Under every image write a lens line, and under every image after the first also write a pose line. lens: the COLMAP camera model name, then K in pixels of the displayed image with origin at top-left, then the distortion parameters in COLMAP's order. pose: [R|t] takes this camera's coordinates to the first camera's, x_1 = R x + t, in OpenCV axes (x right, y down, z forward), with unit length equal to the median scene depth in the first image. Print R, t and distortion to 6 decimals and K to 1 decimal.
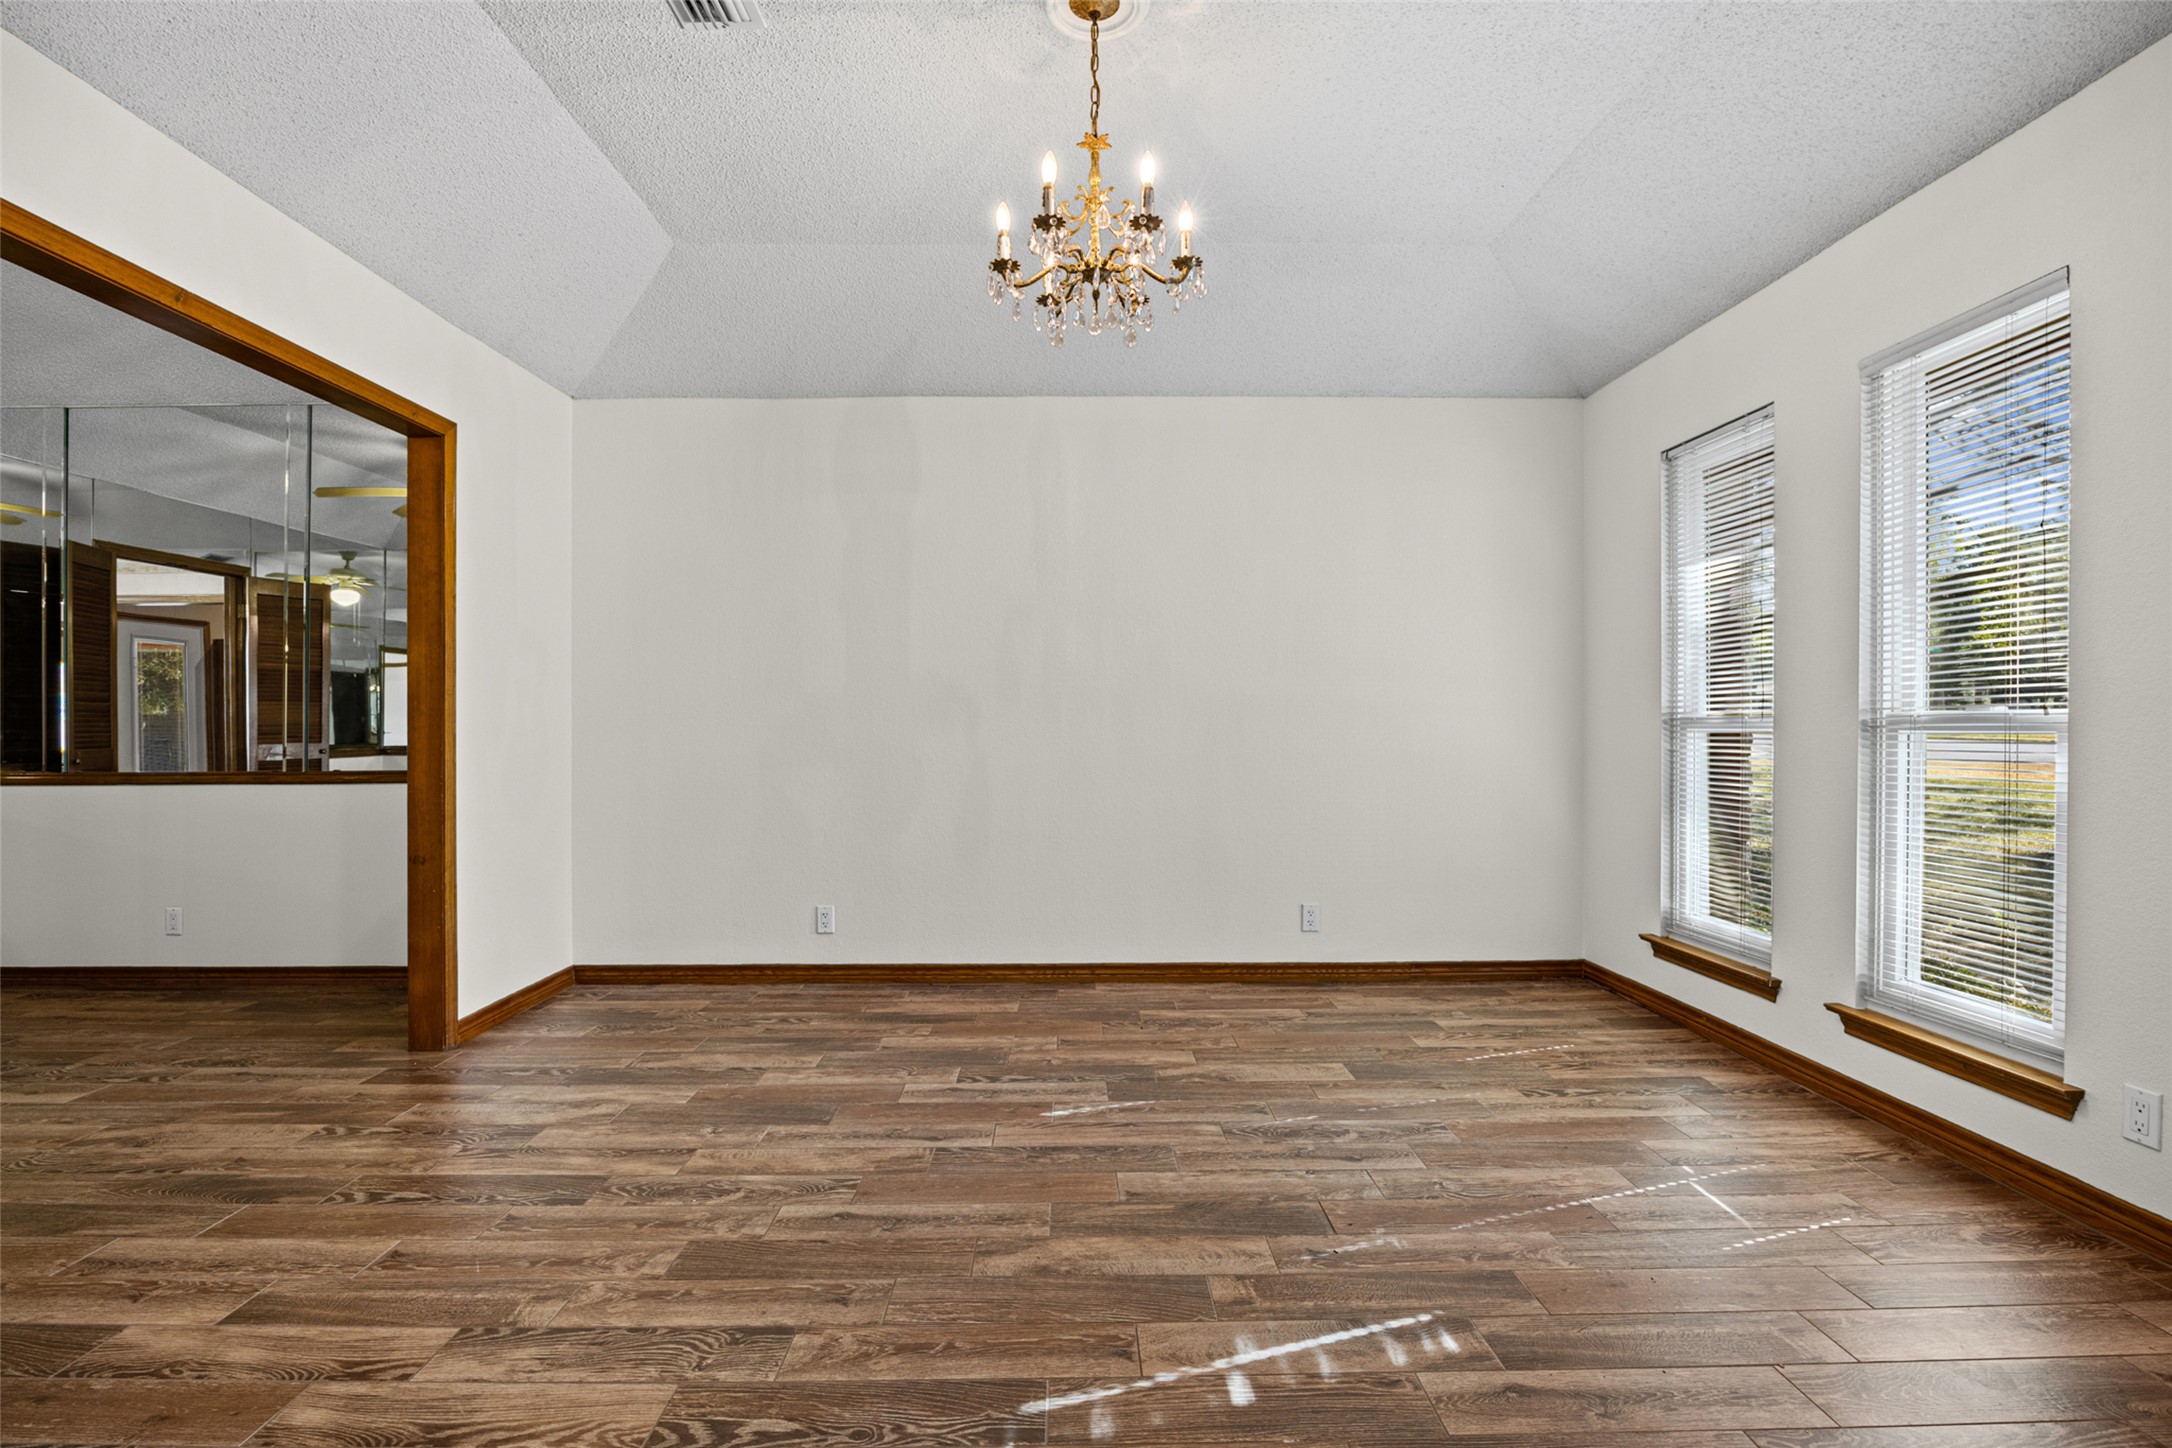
lens RADIAL K [[993.1, 0, 1077.8], [0, 993.1, 725.5], [0, 0, 1]] dist [-0.012799, -0.000085]
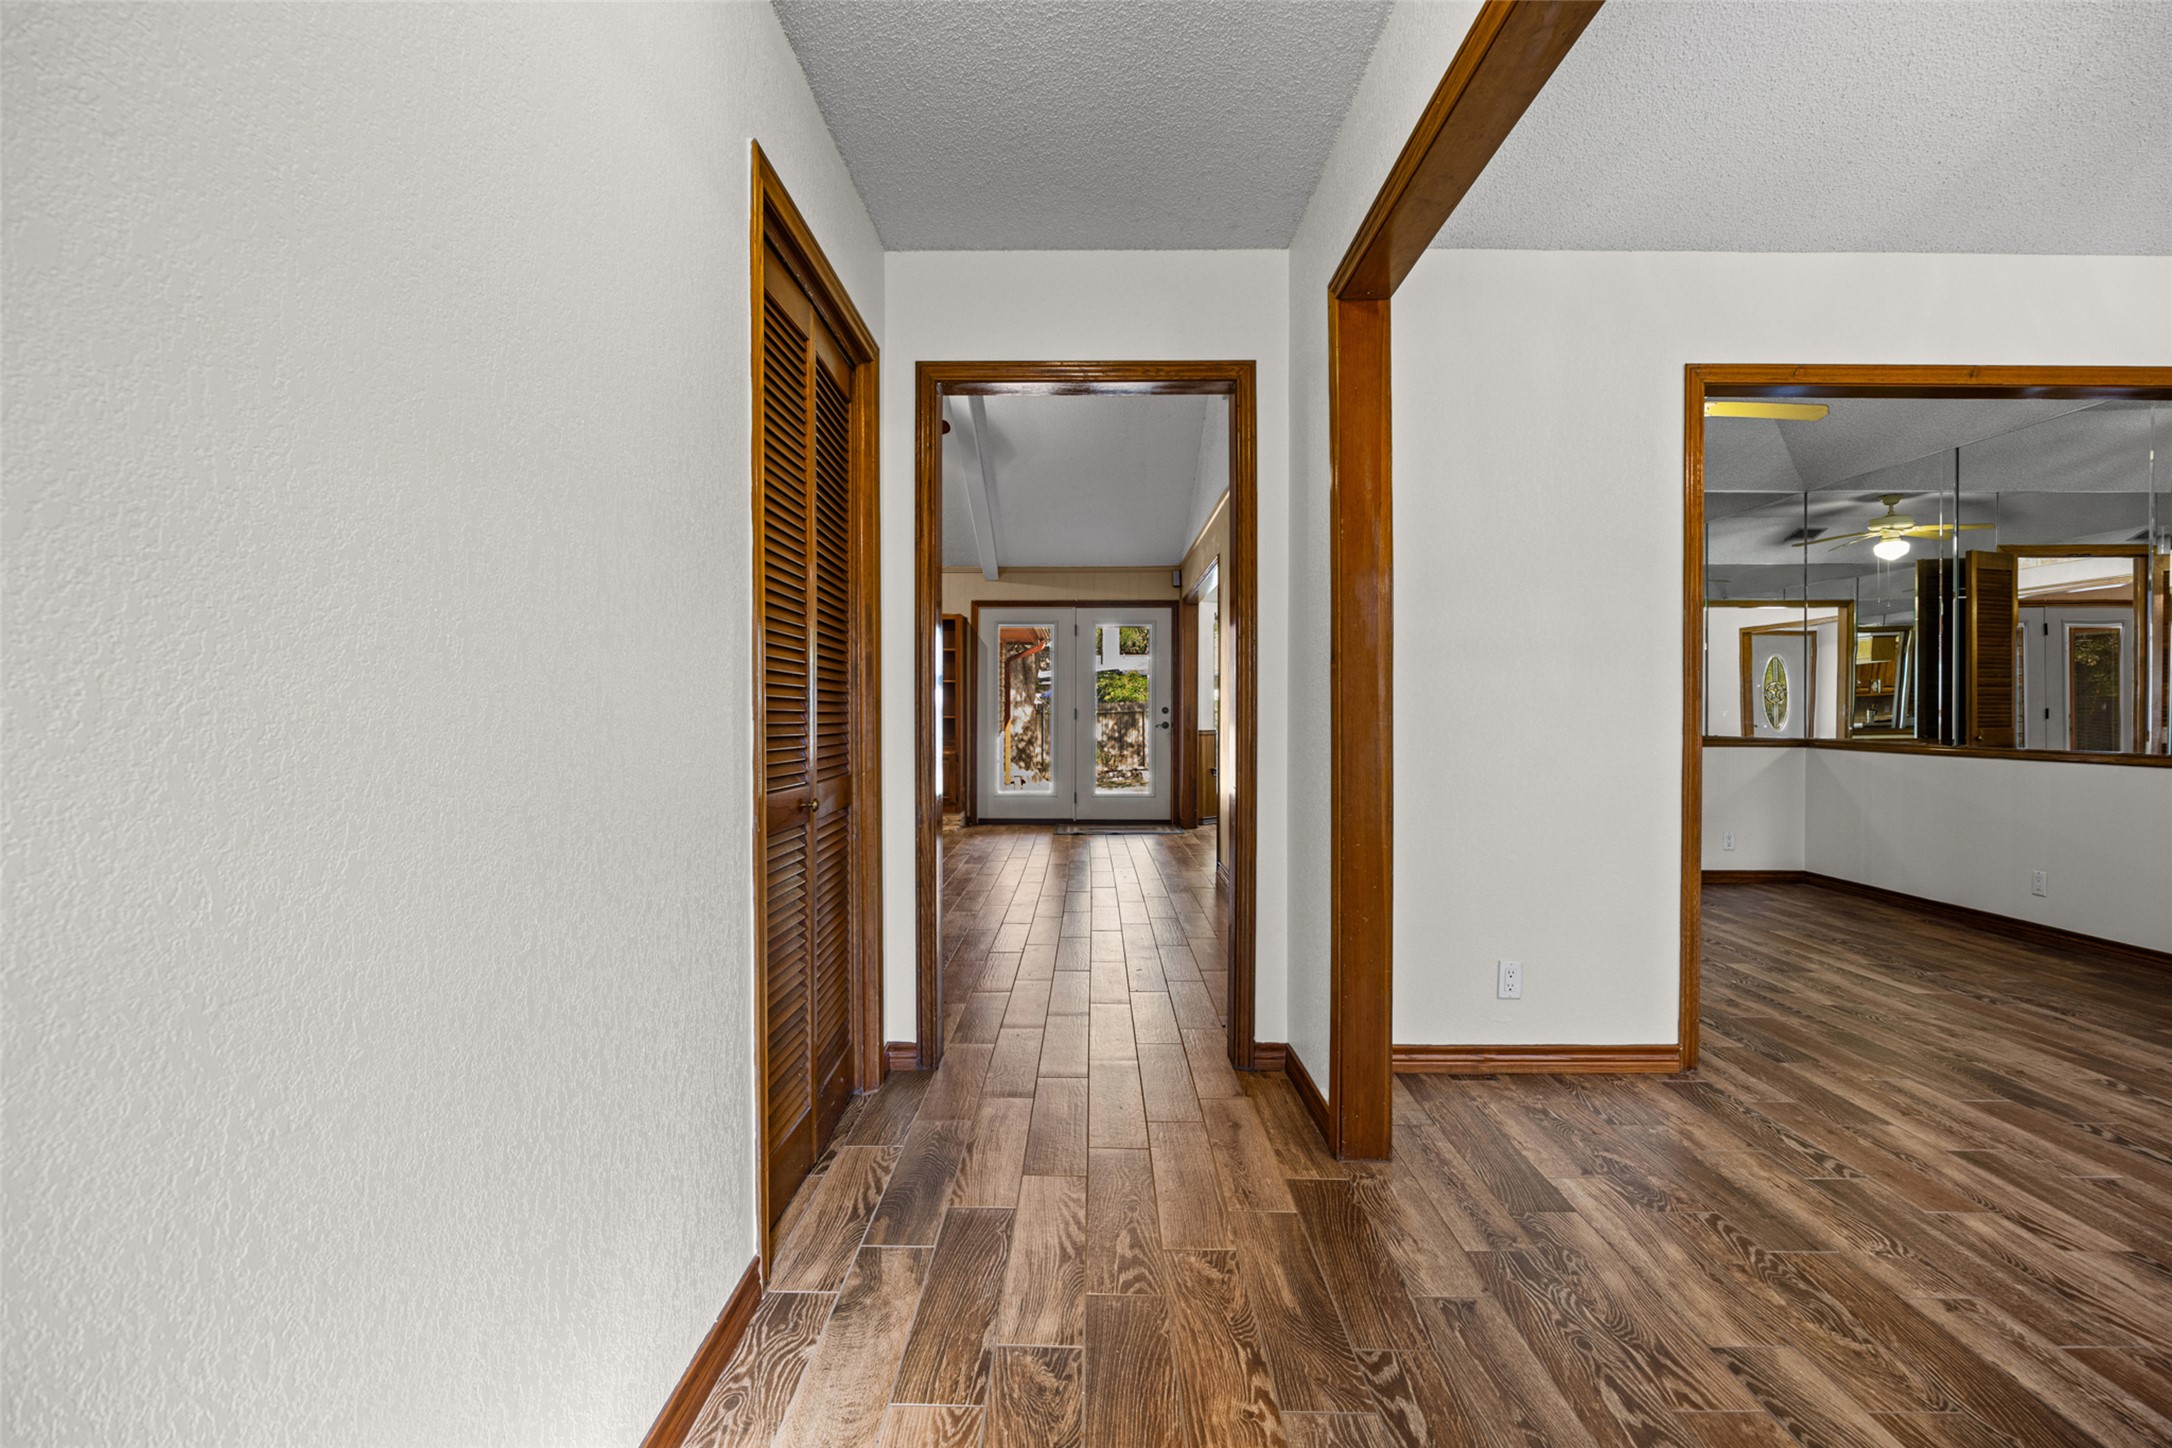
lens RADIAL K [[993.1, 0, 1083.0], [0, 993.1, 712.7], [0, 0, 1]] dist [-0.012799, -0.000085]
pose [[-0.009526, 0.008700, -0.999917, 0.388216], [-0.001457, 0.999961, 0.008715, -0.005522], [0.999954, 0.001540, -0.009513, -0.149568]]
